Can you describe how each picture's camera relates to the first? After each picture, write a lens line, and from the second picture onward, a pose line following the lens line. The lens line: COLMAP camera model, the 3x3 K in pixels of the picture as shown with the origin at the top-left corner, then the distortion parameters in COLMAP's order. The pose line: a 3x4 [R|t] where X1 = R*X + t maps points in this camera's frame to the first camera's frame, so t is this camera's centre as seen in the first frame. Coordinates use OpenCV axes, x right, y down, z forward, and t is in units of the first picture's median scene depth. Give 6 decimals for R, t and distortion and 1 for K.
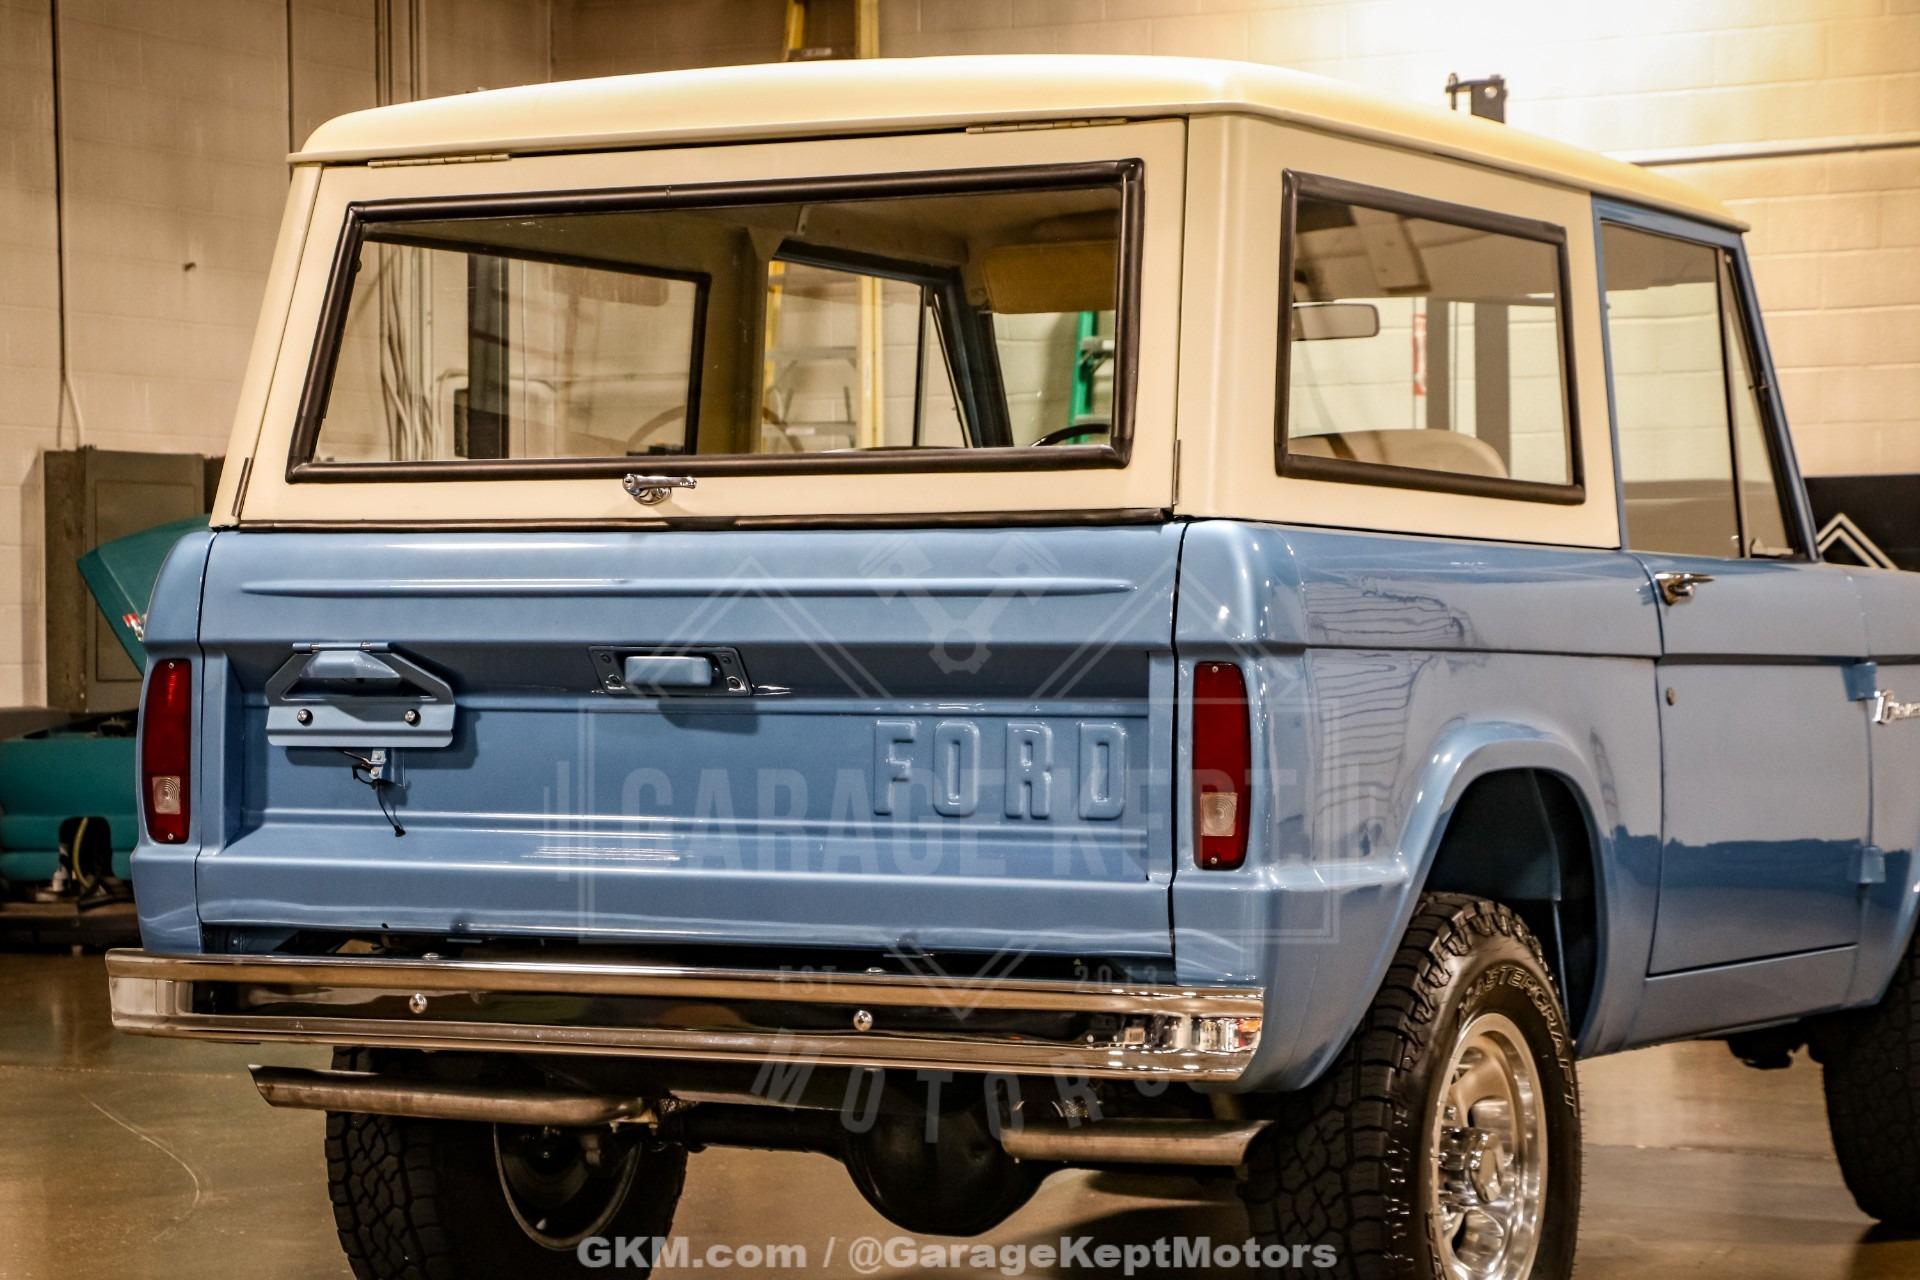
lens RADIAL K [[4555.2, 0, 959.9], [0, 4555.2, 649.3], [0, 0, 1]] dist [0.404500, 0.000000]
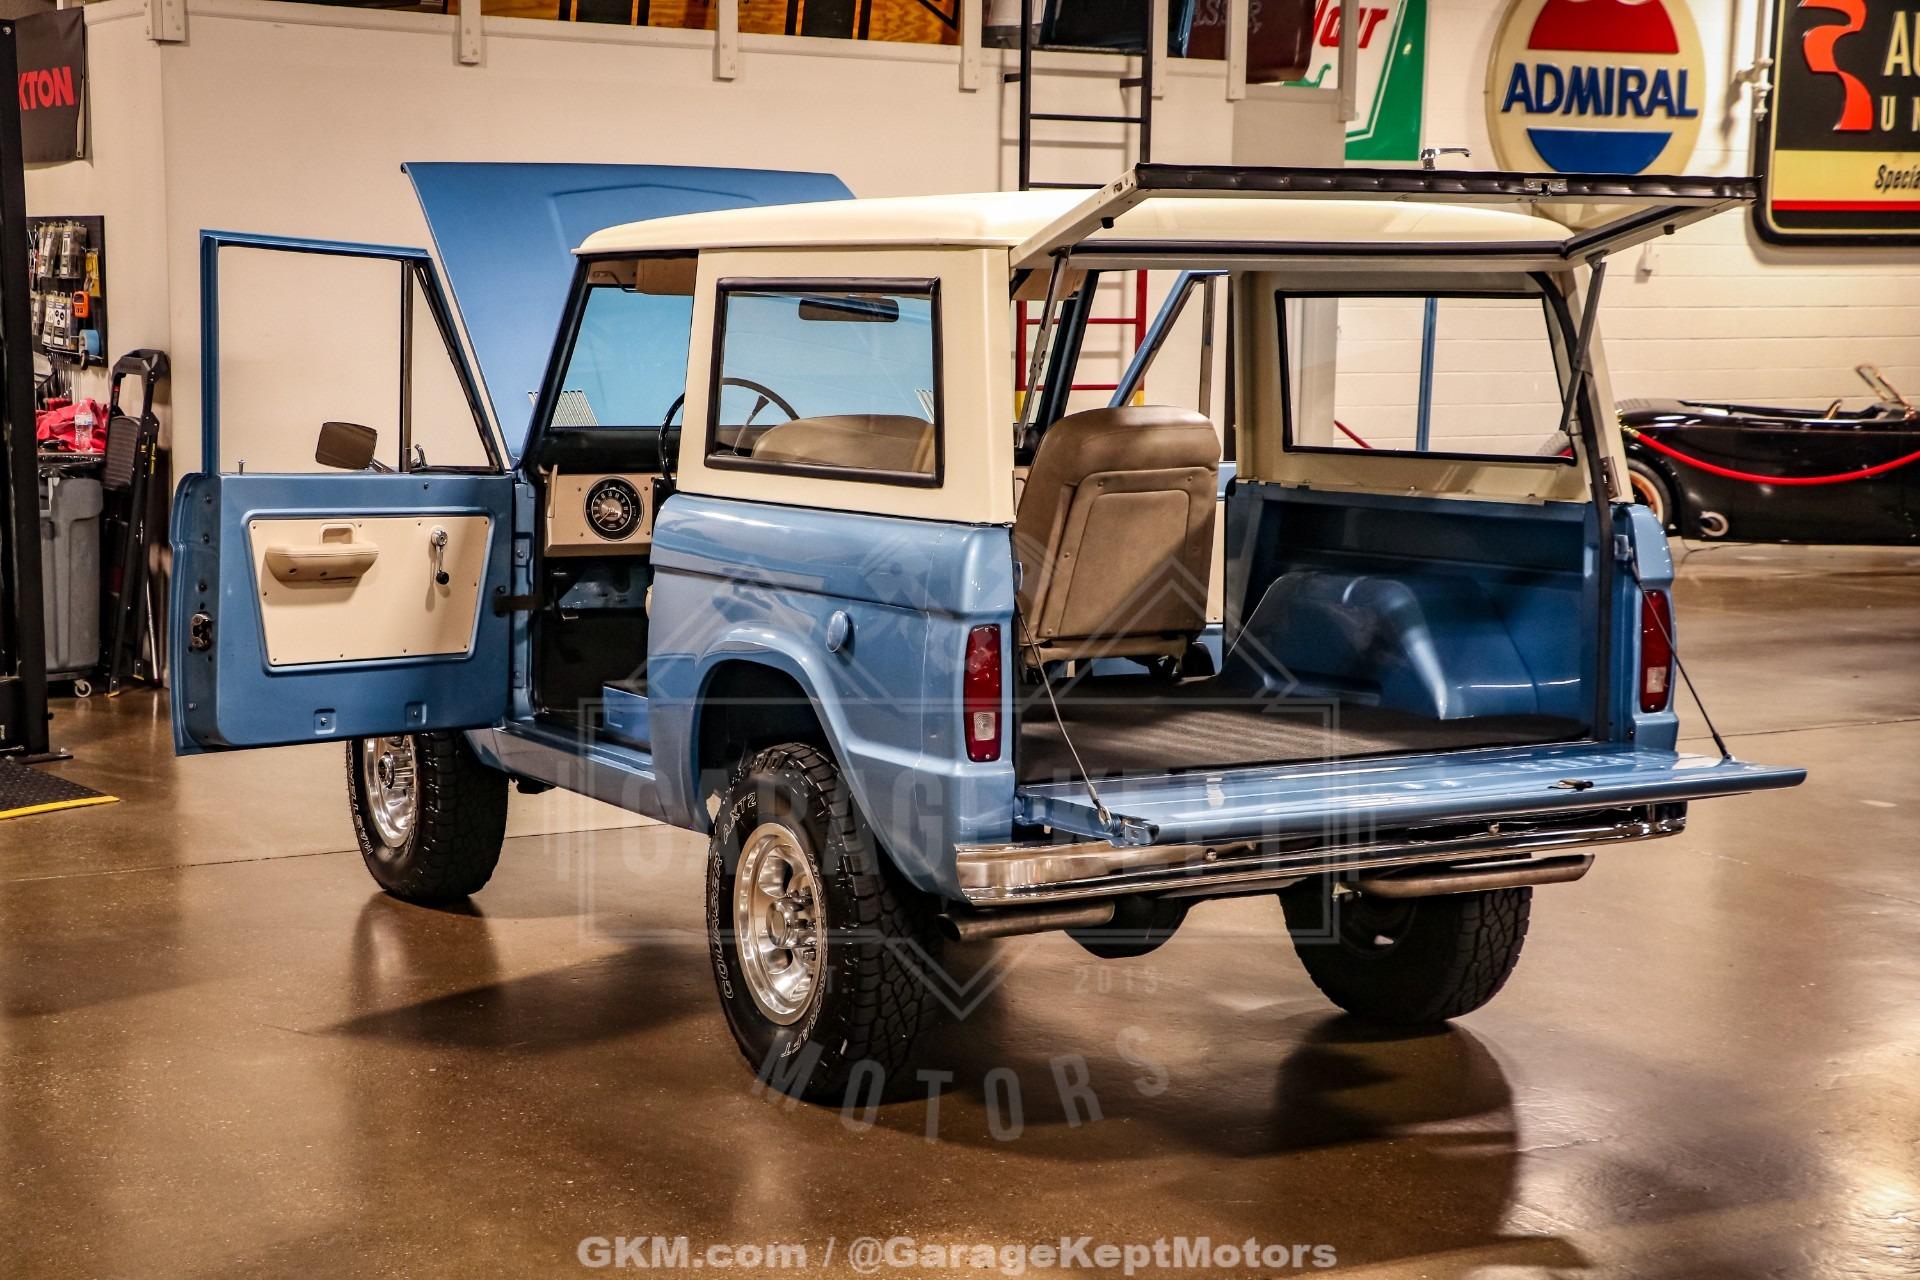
lens RADIAL K [[3132.0, 0, 955.1], [0, 3132.0, 639.5], [0, 0, 1]] dist [0.216595, 0.000000]
pose [[0.533842, -0.086958, 0.841101, -0.941053], [-0.004853, 0.994367, 0.105884, -0.089625], [-0.845570, -0.060607, 0.530412, 0.526708]]
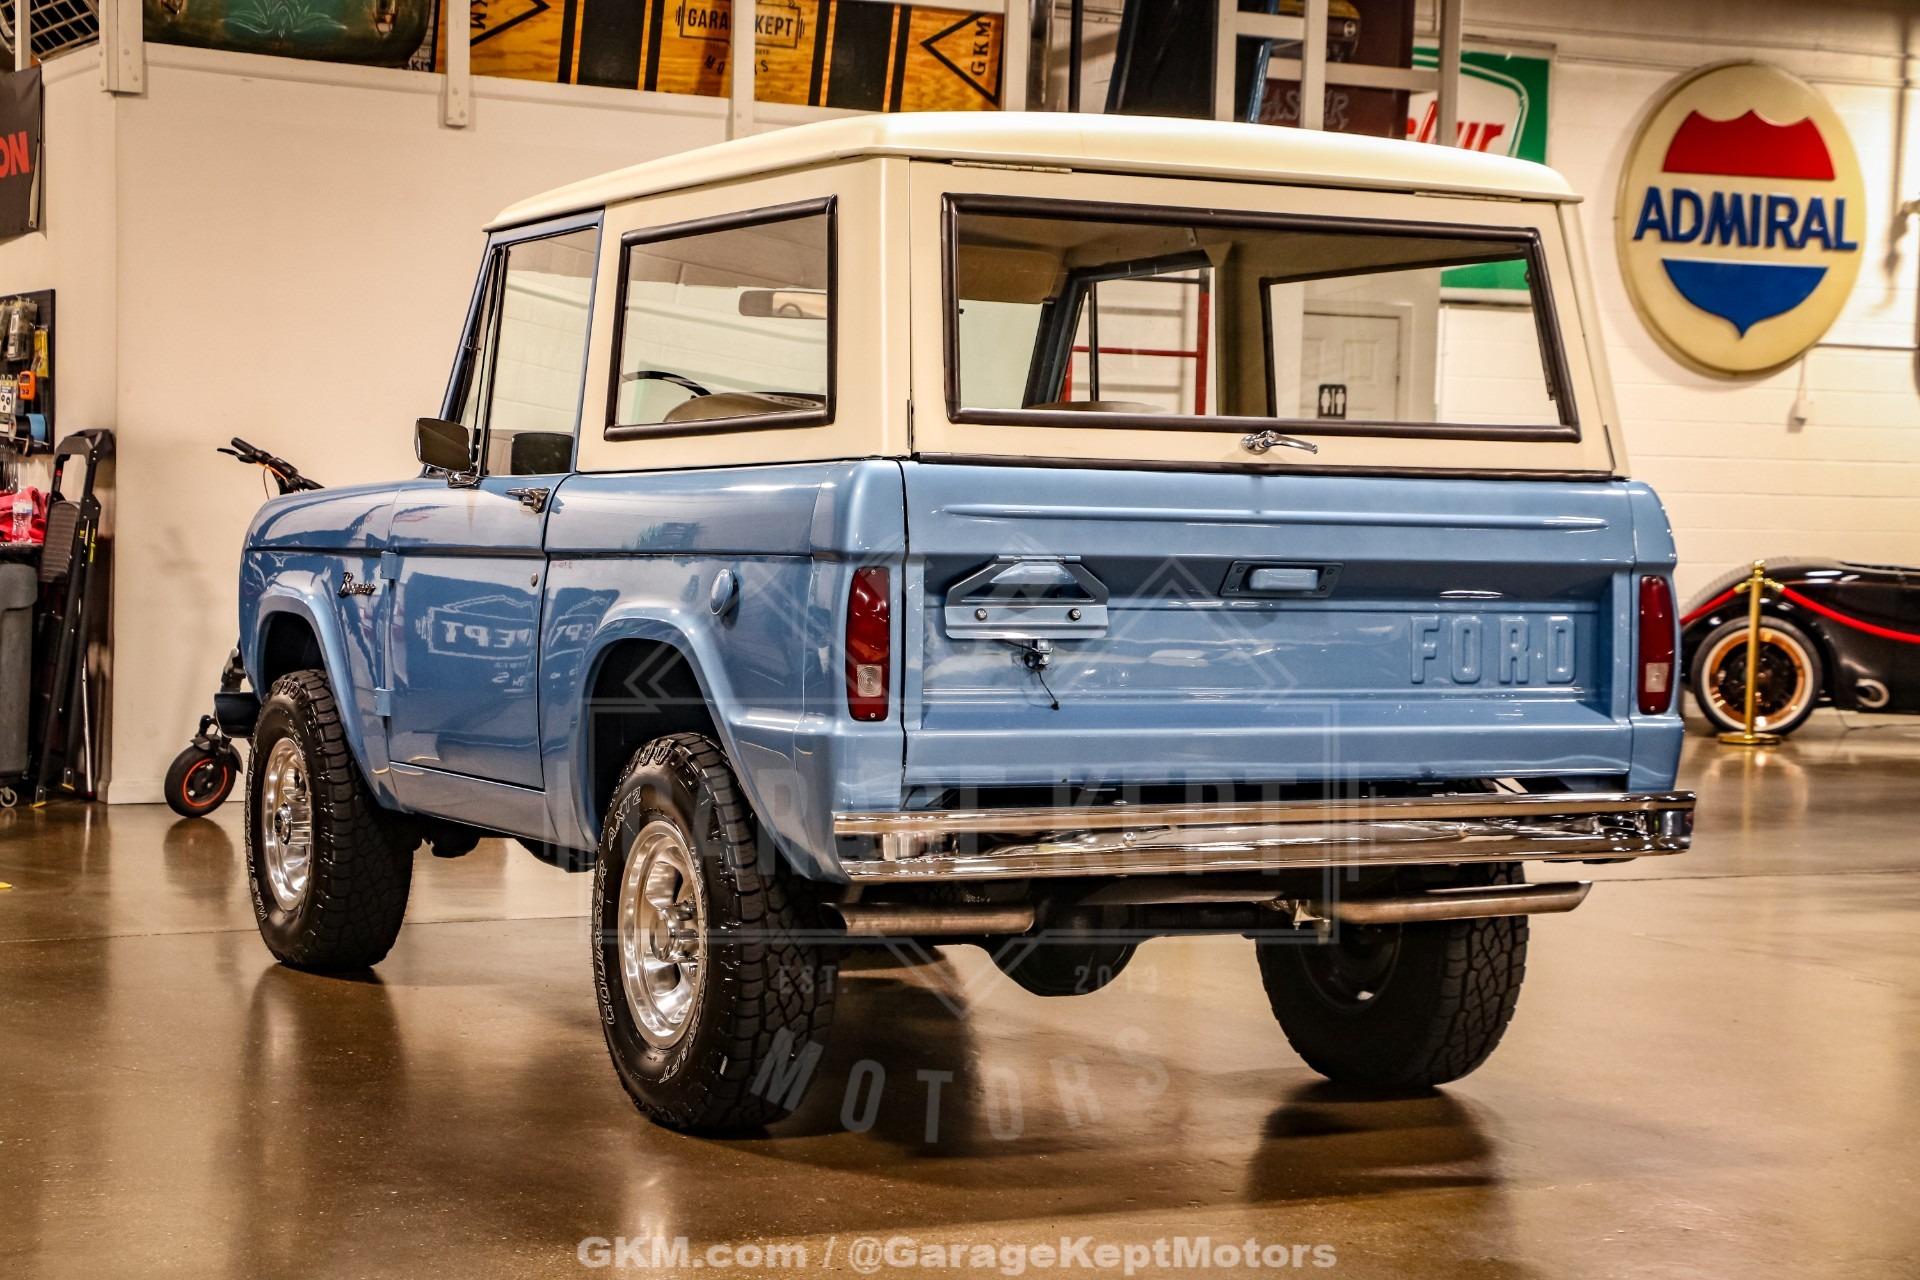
lens RADIAL K [[3464.0, 0, 959.7], [0, 3464.0, 649.4], [0, 0, 1]] dist [0.293473, 0.000000]
pose [[0.566642, -0.017704, 0.823774, -0.900874], [-0.016061, 0.999342, 0.032525, -0.006119], [-0.823807, -0.031661, 0.565985, 0.472464]]
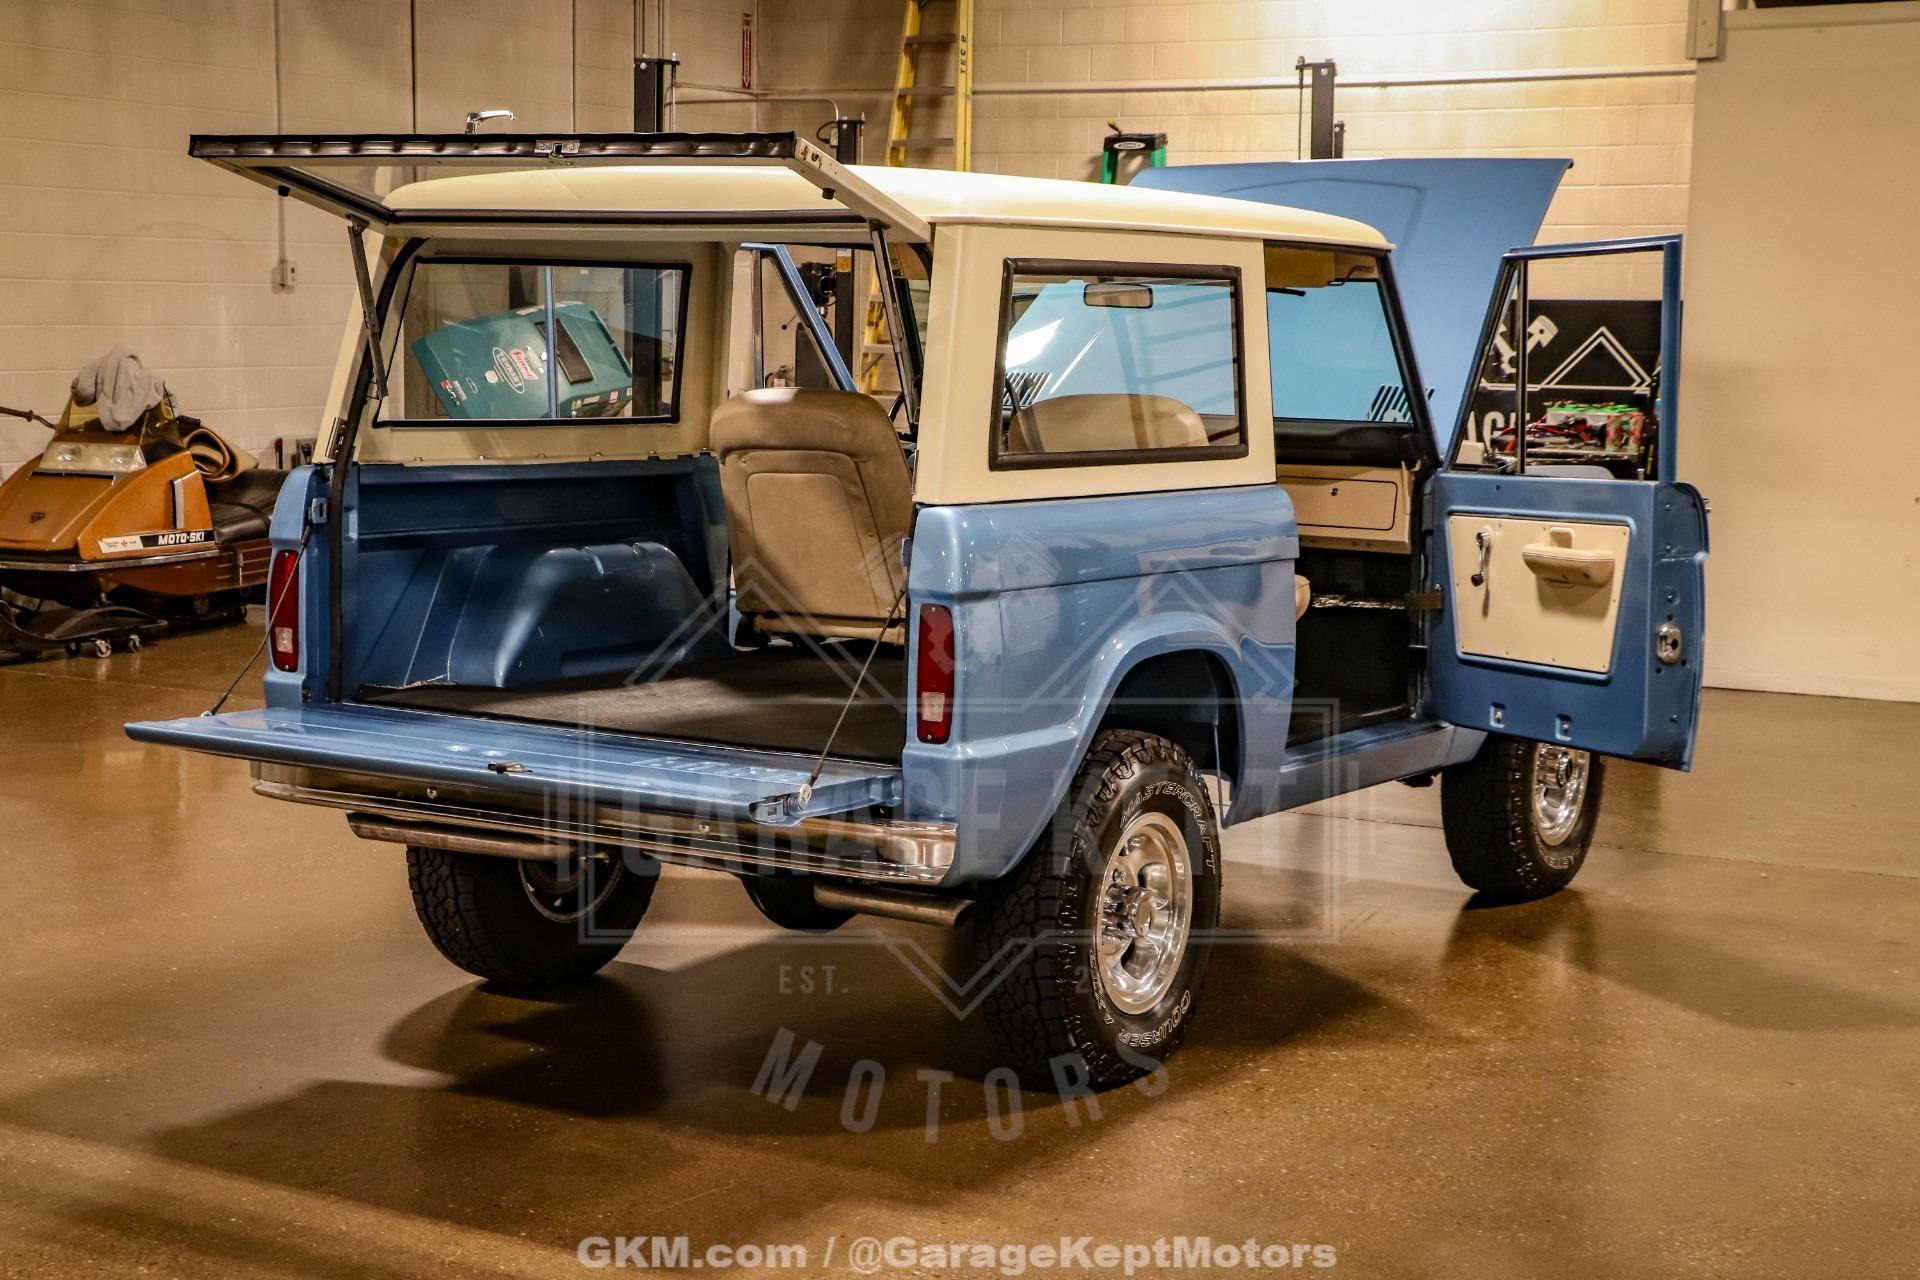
lens RADIAL K [[3020.3, 0, 946.1], [0, 3020.3, 642.5], [0, 0, 1]] dist [0.146649, 0.000000]
pose [[0.997867, 0.028771, -0.058591, 0.104149], [-0.022112, 0.993542, 0.111289, -0.083385], [0.061414, -0.109756, 0.992059, 0.021020]]
